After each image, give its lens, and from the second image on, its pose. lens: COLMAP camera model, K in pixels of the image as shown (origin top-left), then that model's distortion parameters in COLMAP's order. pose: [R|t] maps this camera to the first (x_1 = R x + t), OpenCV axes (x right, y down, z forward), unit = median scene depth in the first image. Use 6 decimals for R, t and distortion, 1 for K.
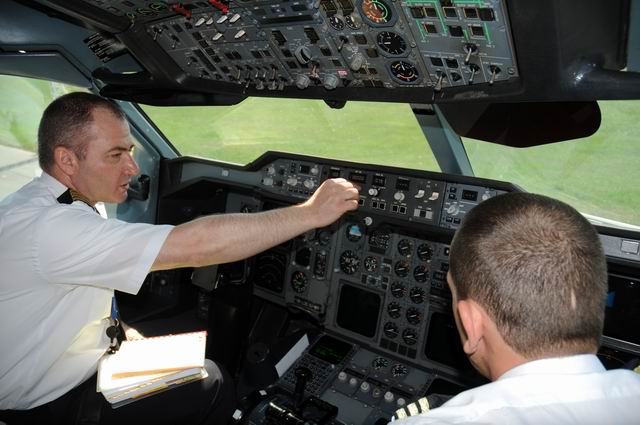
lens RADIAL K [[491.5, 0, 320.0], [0, 491.5, 212.5], [0, 0, 1]] dist [-0.190779, 0.155686]
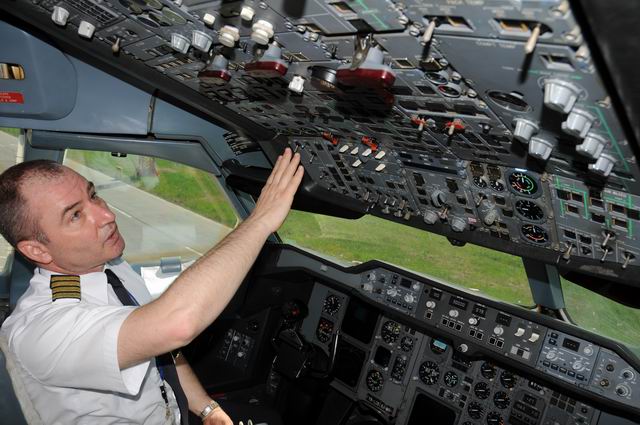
lens RADIAL K [[491.5, 0, 320.0], [0, 491.5, 212.5], [0, 0, 1]] dist [-0.190779, 0.155686]
pose [[0.980217, 0.147534, -0.131940, -0.108955], [-0.163588, 0.979146, -0.120468, -0.091617], [0.111416, 0.139669, 0.983910, -0.066103]]
